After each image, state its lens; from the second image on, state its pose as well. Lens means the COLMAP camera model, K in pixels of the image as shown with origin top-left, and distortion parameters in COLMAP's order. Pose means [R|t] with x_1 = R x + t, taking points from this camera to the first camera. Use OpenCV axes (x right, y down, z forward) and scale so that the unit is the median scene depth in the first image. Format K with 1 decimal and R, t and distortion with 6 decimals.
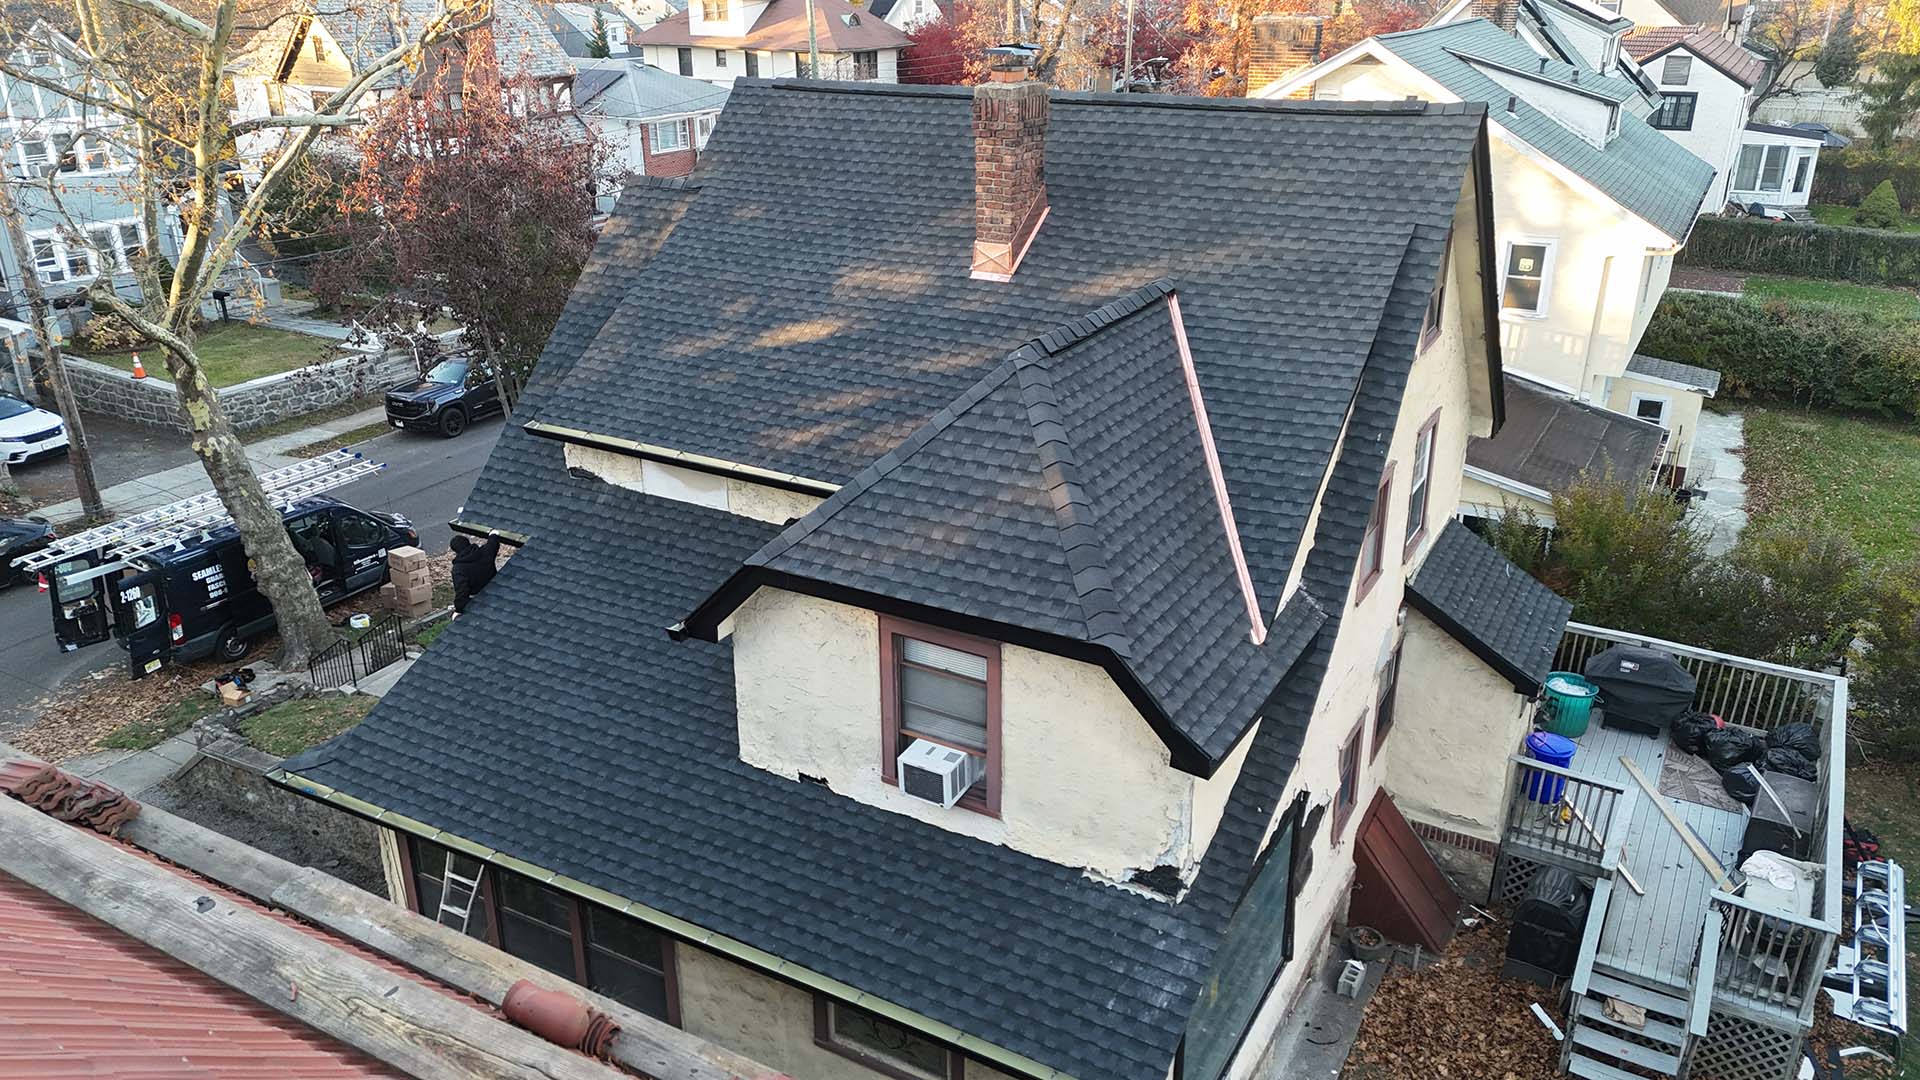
lens RADIAL K [[1394.6, 0, 965.2], [0, 1394.6, 549.4], [0, 0, 1]] dist [0.063457, -0.032382]
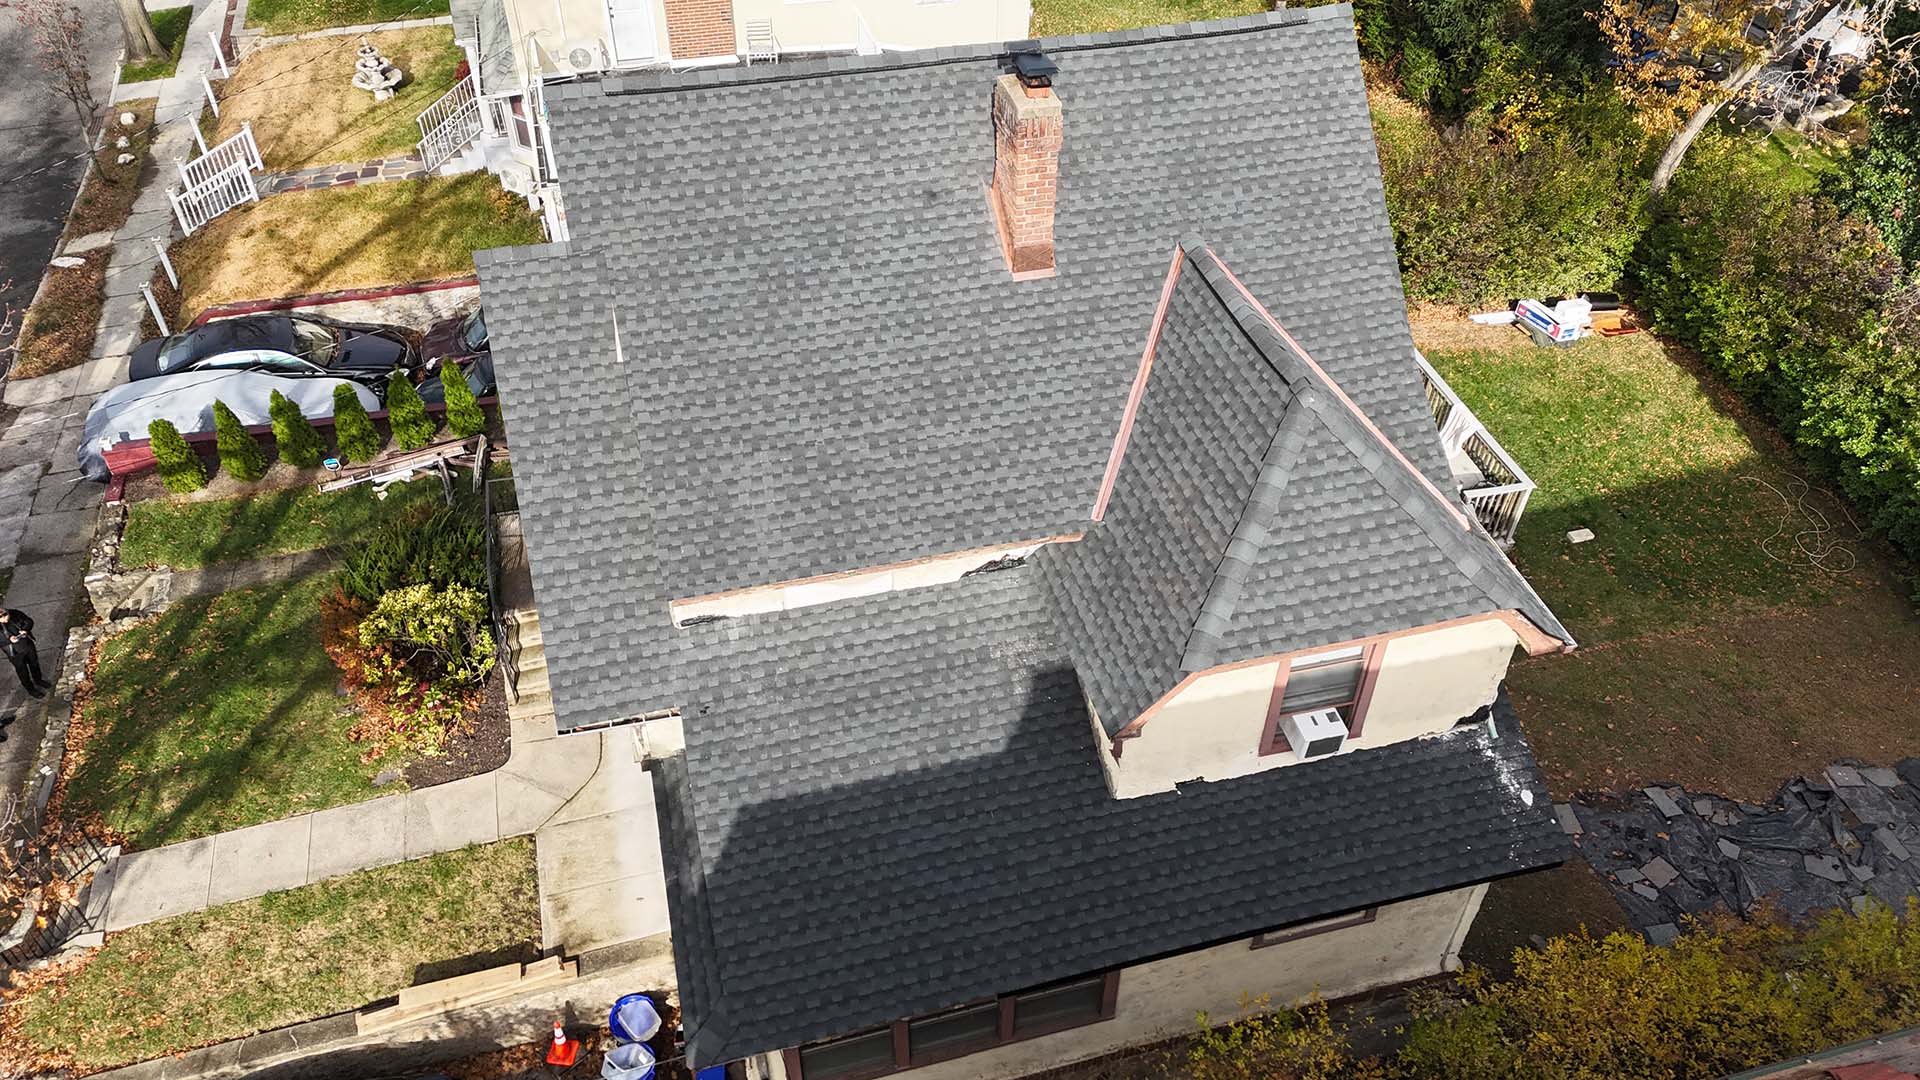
lens RADIAL K [[1394.6, 0, 943.3], [0, 1394.6, 538.0], [0, 0, 1]] dist [0.063457, -0.032382]
pose [[0.711403, -0.463305, 0.528446, -0.687290], [0.255152, 0.870894, 0.420049, -0.492818], [-0.654831, -0.163990, 0.737770, 0.262828]]
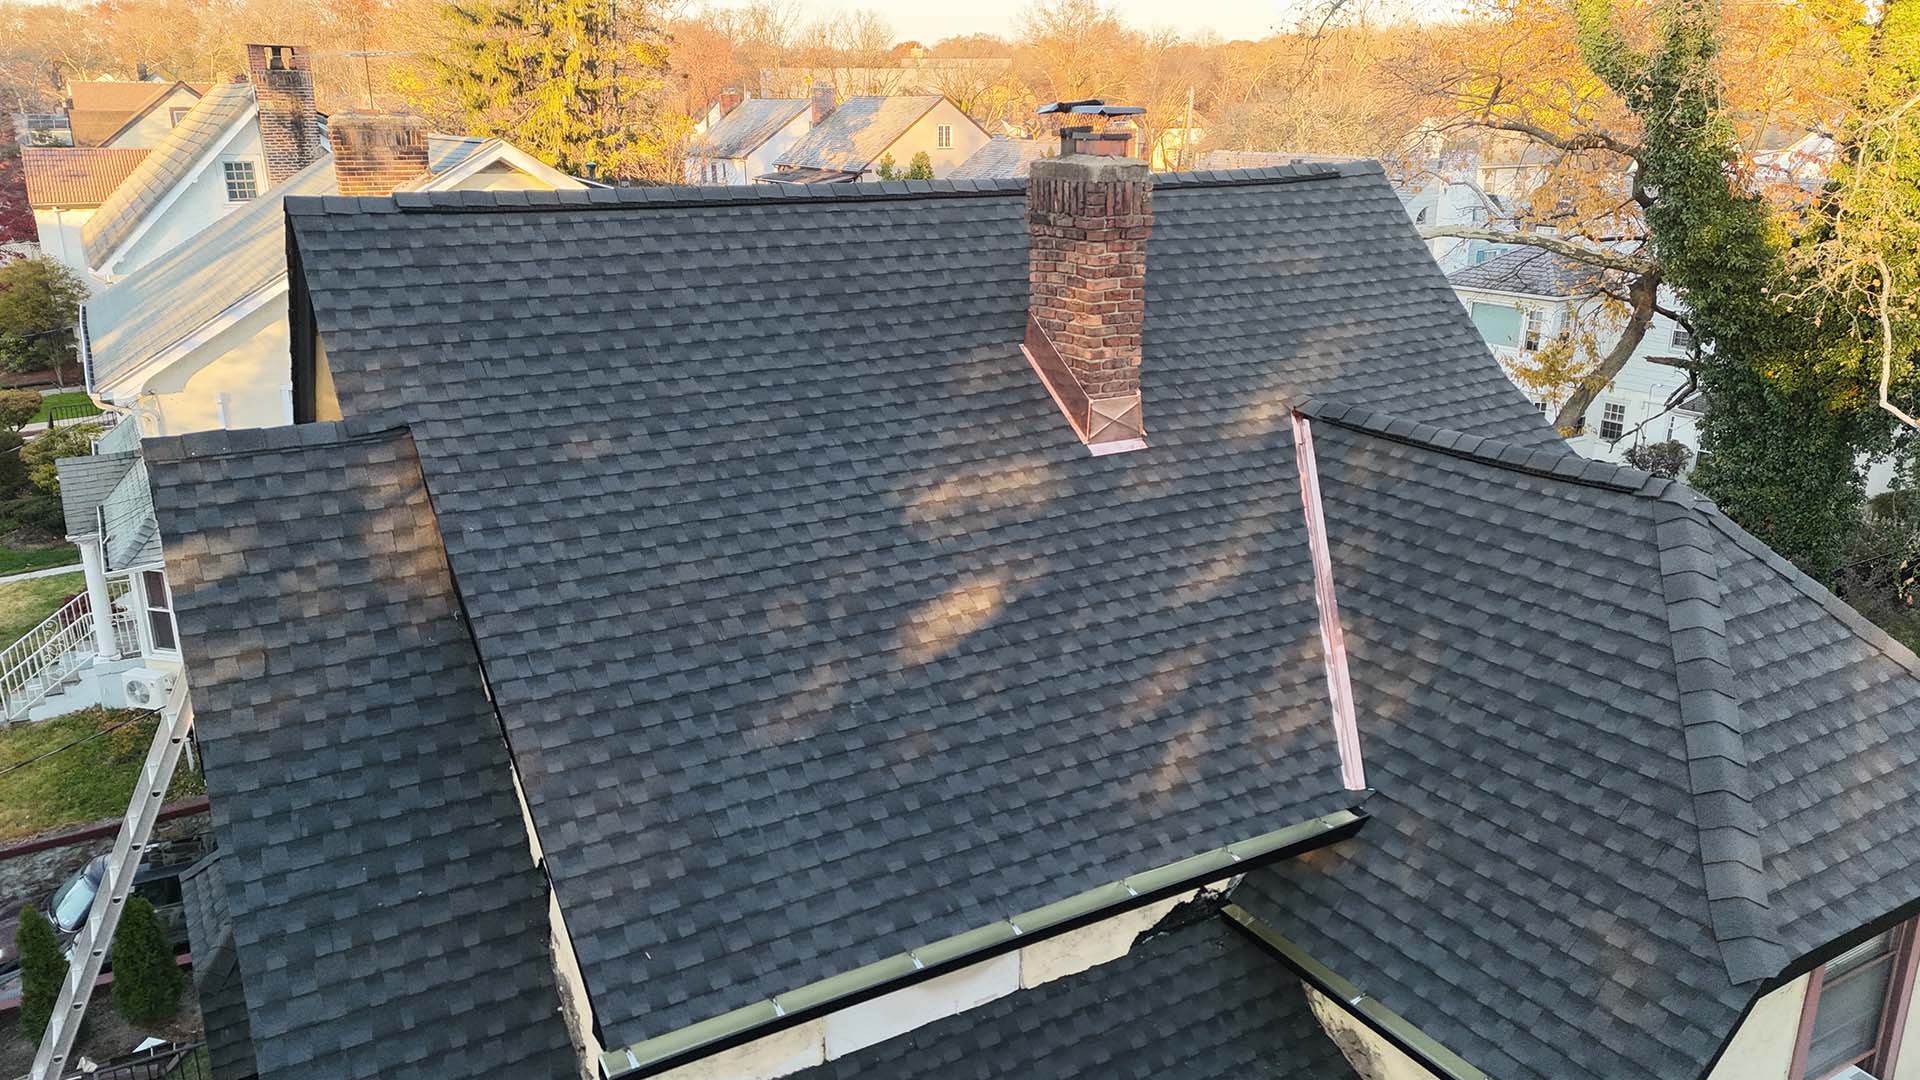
lens RADIAL K [[1394.6, 0, 960.2], [0, 1394.6, 535.5], [0, 0, 1]] dist [0.063457, -0.032382]
pose [[0.496881, -0.254779, 0.829576, -0.594208], [0.331793, 0.939080, 0.089680, -0.248344], [-0.801887, 0.230688, 0.551145, 0.735055]]
